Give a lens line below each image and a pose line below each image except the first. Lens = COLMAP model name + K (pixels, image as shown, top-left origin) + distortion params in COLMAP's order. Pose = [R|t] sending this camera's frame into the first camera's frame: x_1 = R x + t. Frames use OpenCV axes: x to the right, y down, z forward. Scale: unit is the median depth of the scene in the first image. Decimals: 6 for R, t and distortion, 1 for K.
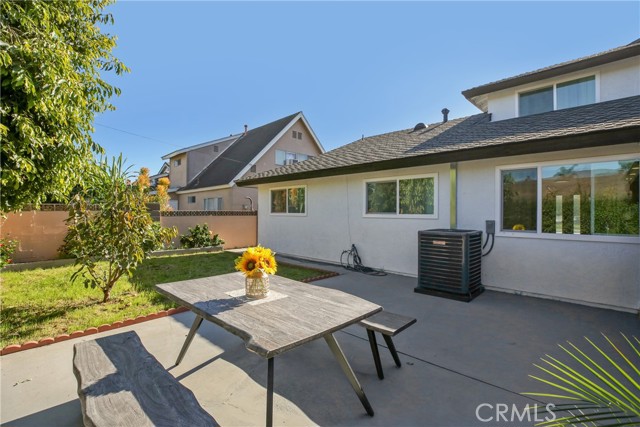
lens RADIAL K [[294.2, 0, 319.2], [0, 294.2, 212.8], [0, 0, 1]] dist [-0.039026, 0.009328]
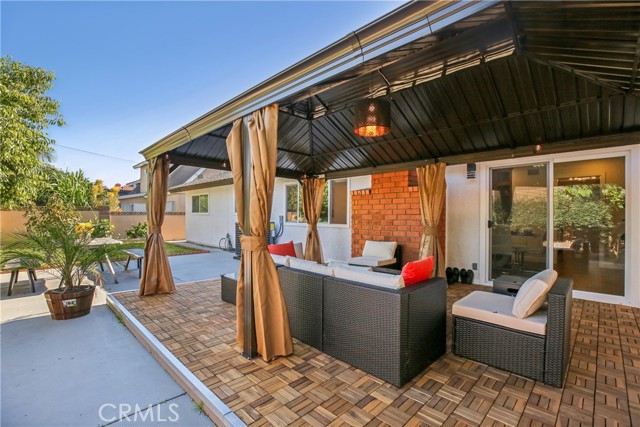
lens RADIAL K [[294.2, 0, 321.6], [0, 294.2, 216.5], [0, 0, 1]] dist [-0.039026, 0.009328]
pose [[0.999996, -0.000847, 0.002621, 0.579555], [0.000834, 0.999988, 0.004873, 0.016422], [-0.002625, -0.004871, 0.999985, -0.464553]]
